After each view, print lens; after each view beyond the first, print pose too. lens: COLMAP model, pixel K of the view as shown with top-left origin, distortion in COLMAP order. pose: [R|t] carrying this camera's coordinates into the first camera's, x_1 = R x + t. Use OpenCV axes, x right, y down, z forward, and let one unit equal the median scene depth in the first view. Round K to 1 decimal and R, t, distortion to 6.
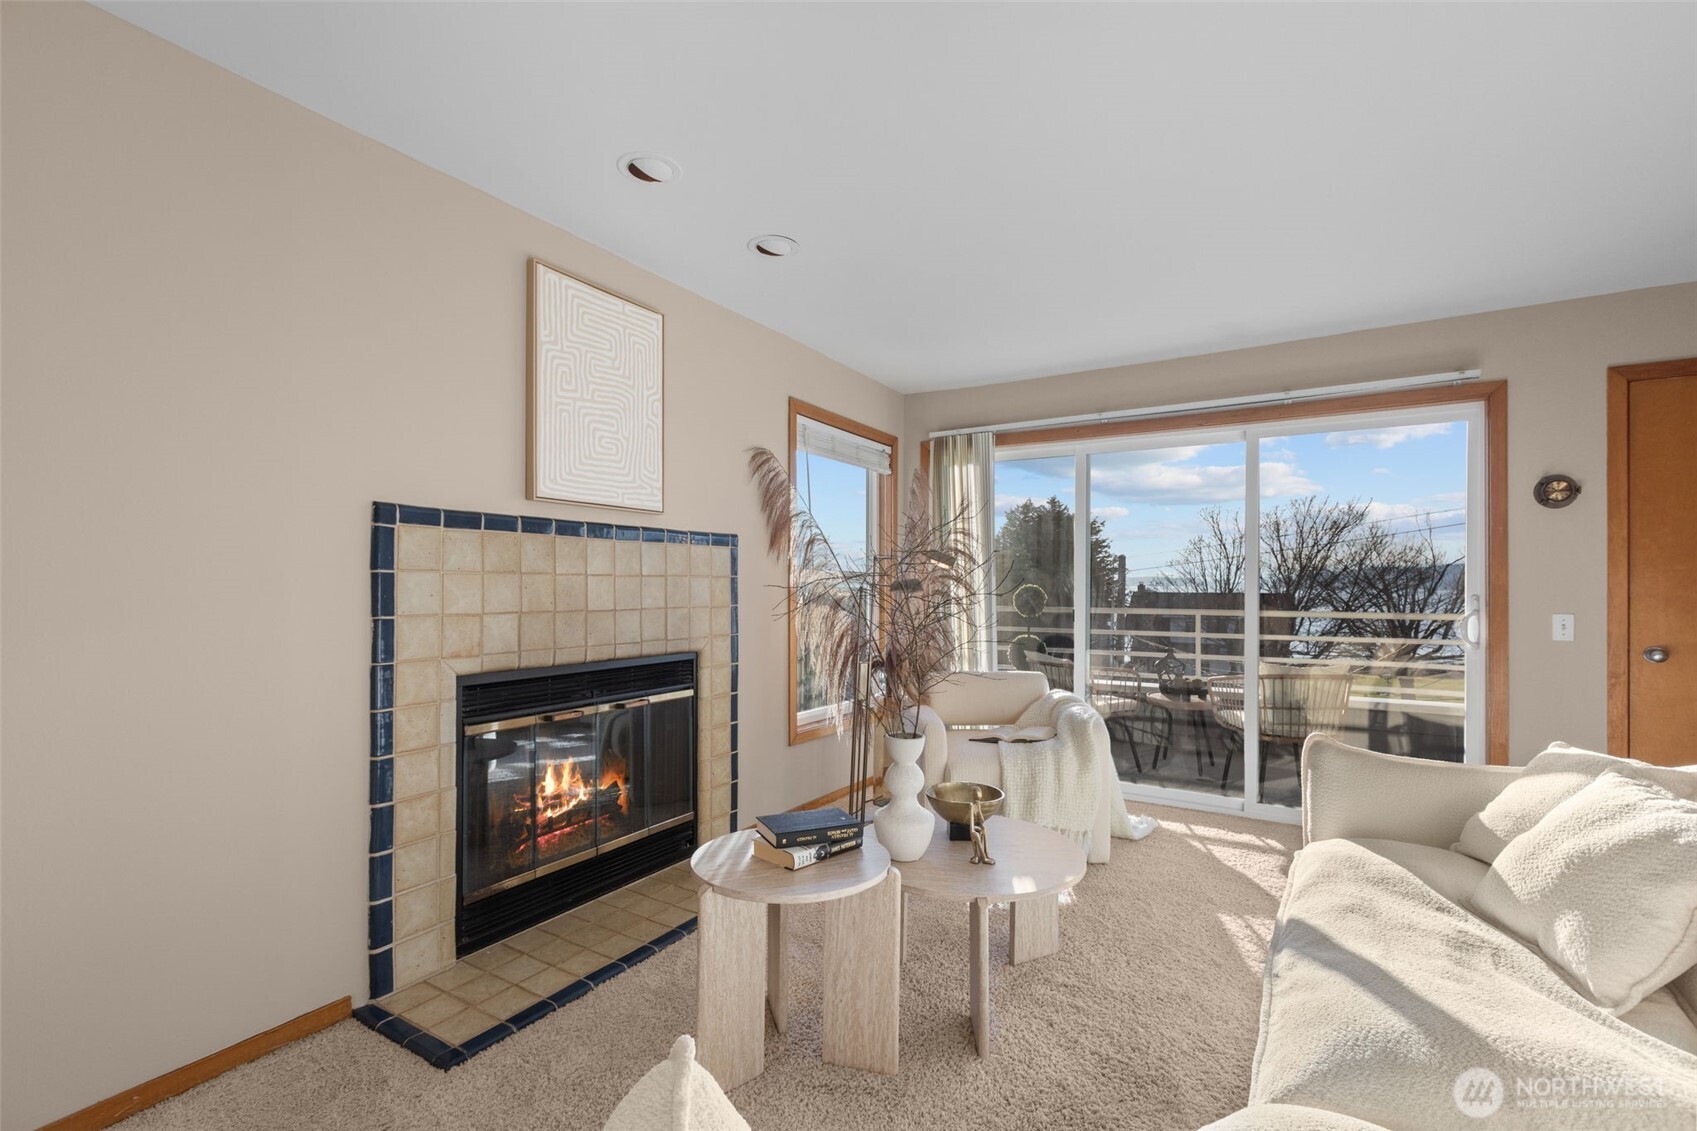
lens RADIAL K [[770.3, 0, 848.5], [0, 770.3, 565.5], [0, 0, 1]] dist [0.000081, -0.000030]
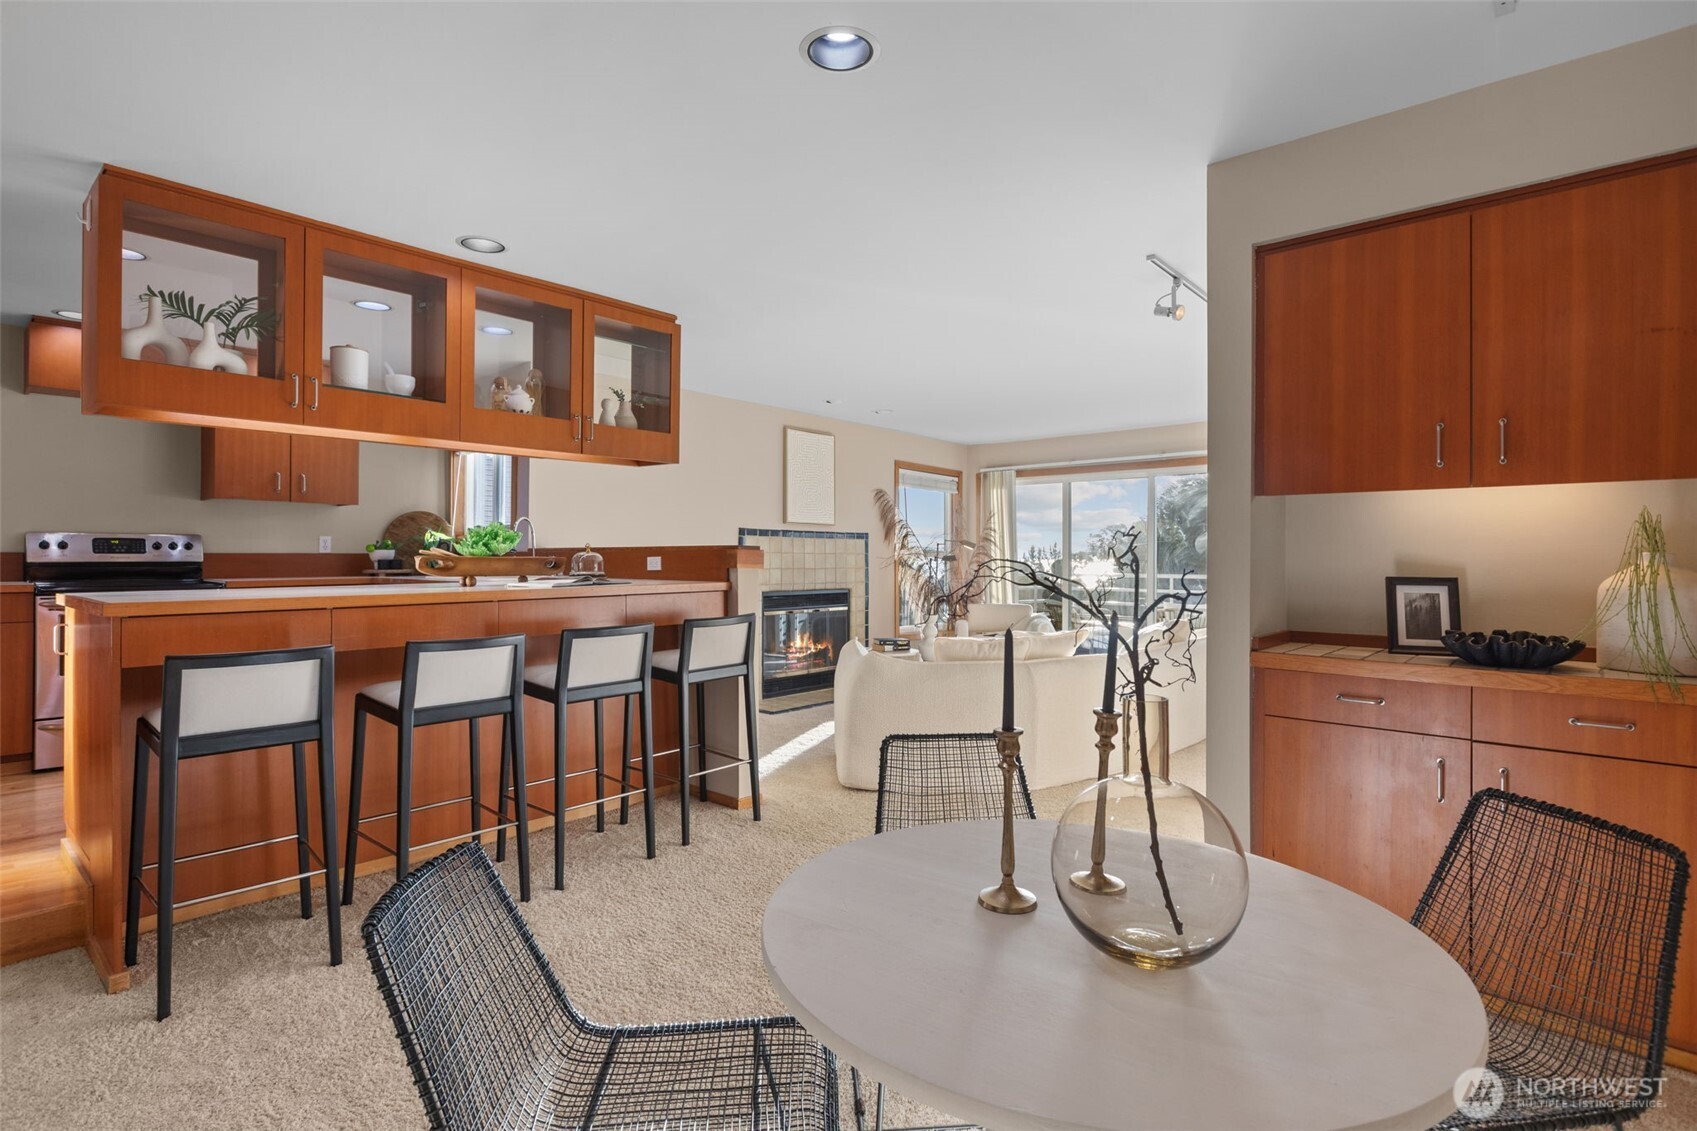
lens RADIAL K [[770.3, 0, 848.5], [0, 770.3, 565.5], [0, 0, 1]] dist [0.000081, -0.000030]
pose [[0.984332, 0.001659, -0.176319, 0.166904], [0.004139, 0.999463, 0.032511, -0.021412], [0.176279, -0.032731, 0.983796, -1.035595]]
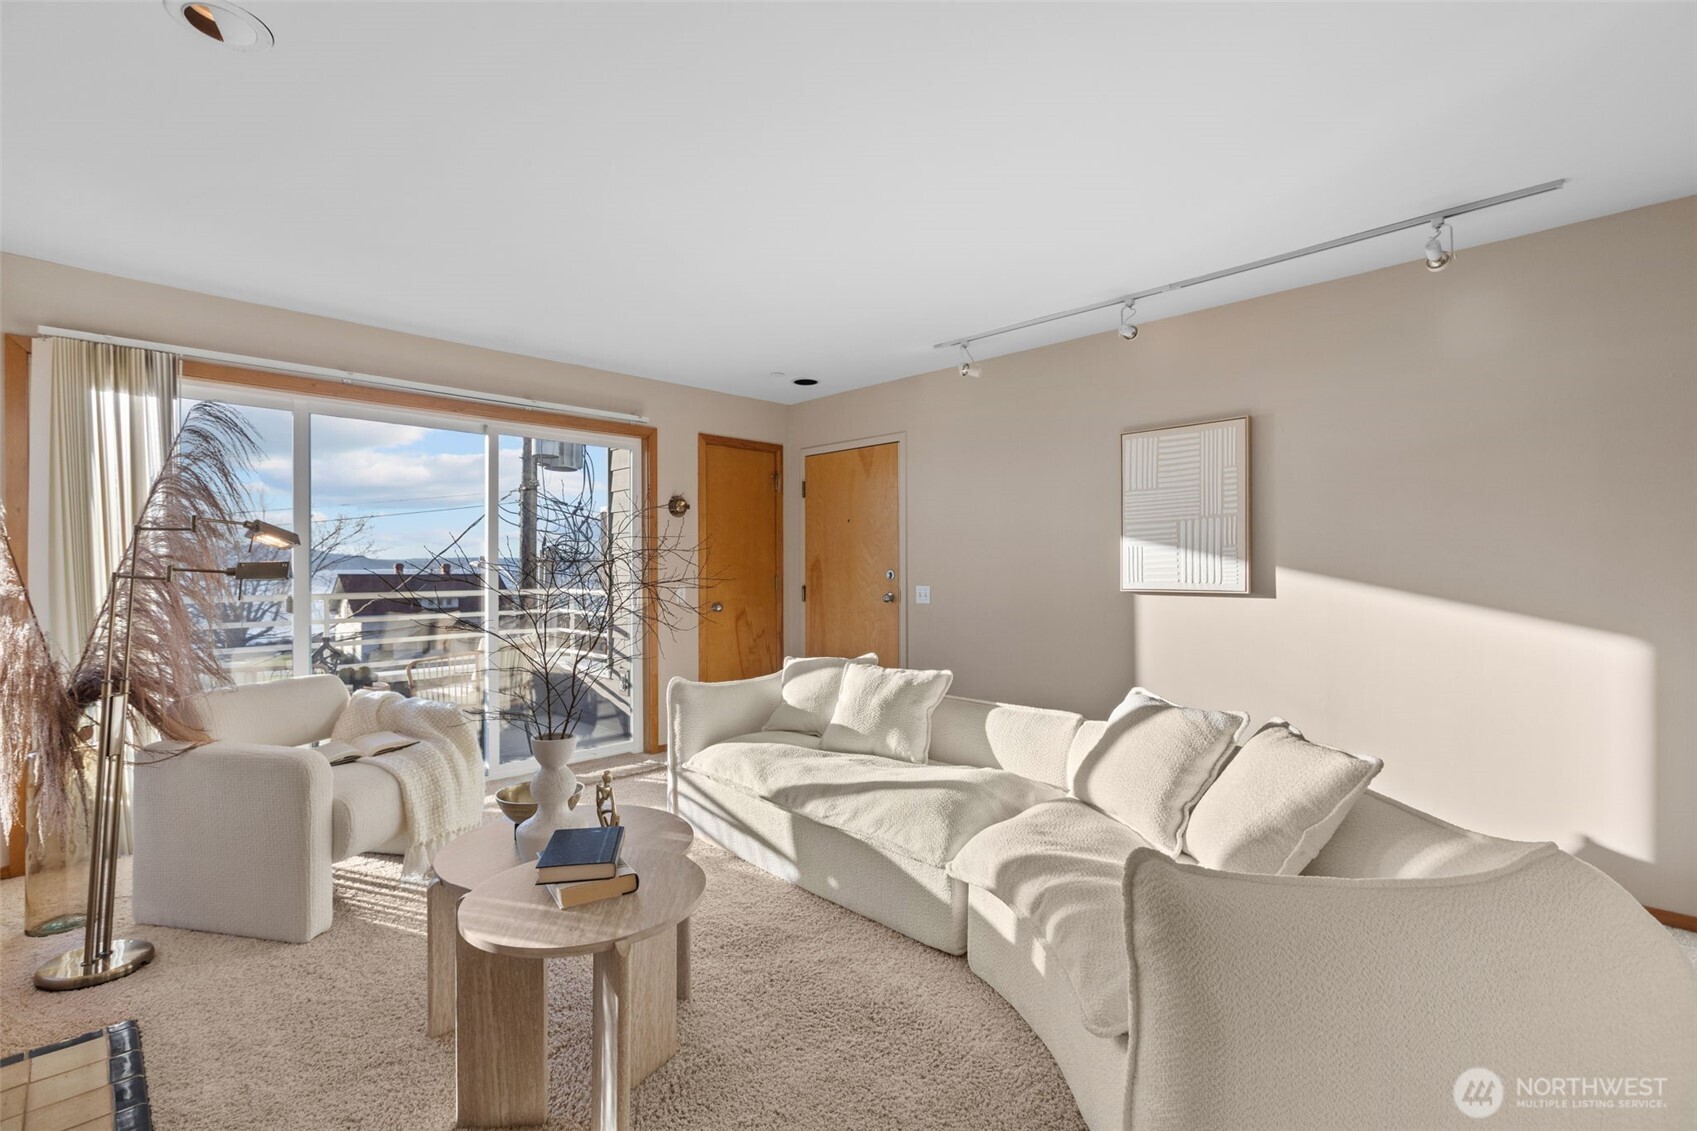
lens RADIAL K [[770.3, 0, 848.5], [0, 770.3, 565.5], [0, 0, 1]] dist [0.000081, -0.000030]
pose [[0.228409, -0.001246, 0.973565, -0.481543], [-0.024292, 0.999681, 0.006979, 0.001442], [-0.973262, -0.025244, 0.228305, 0.296552]]
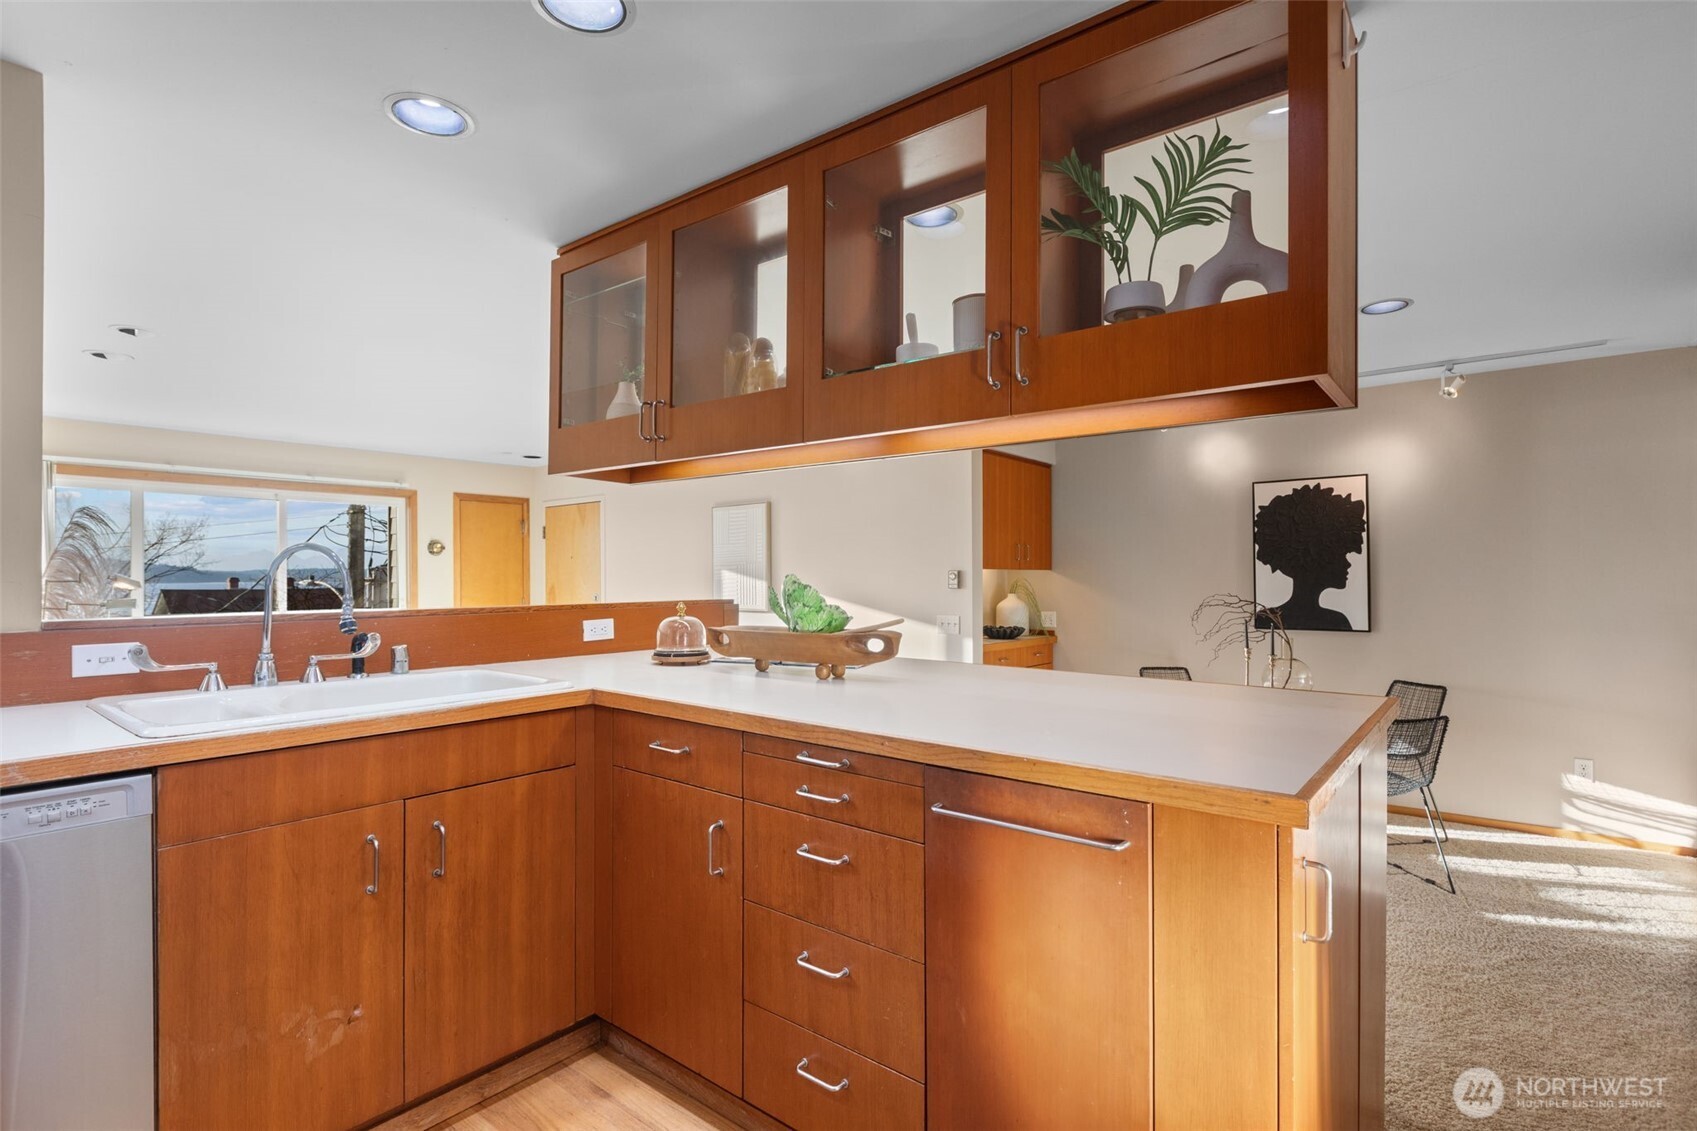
lens RADIAL K [[810.5, 0, 848.5], [0, 810.5, 565.5], [0, 0, 1]] dist [-0.014428, -0.000242]
pose [[0.106253, 0.010371, 0.994285, -1.080470], [-0.020048, 0.999765, -0.008286, -0.051457], [-0.994137, -0.019053, 0.106436, -0.329635]]
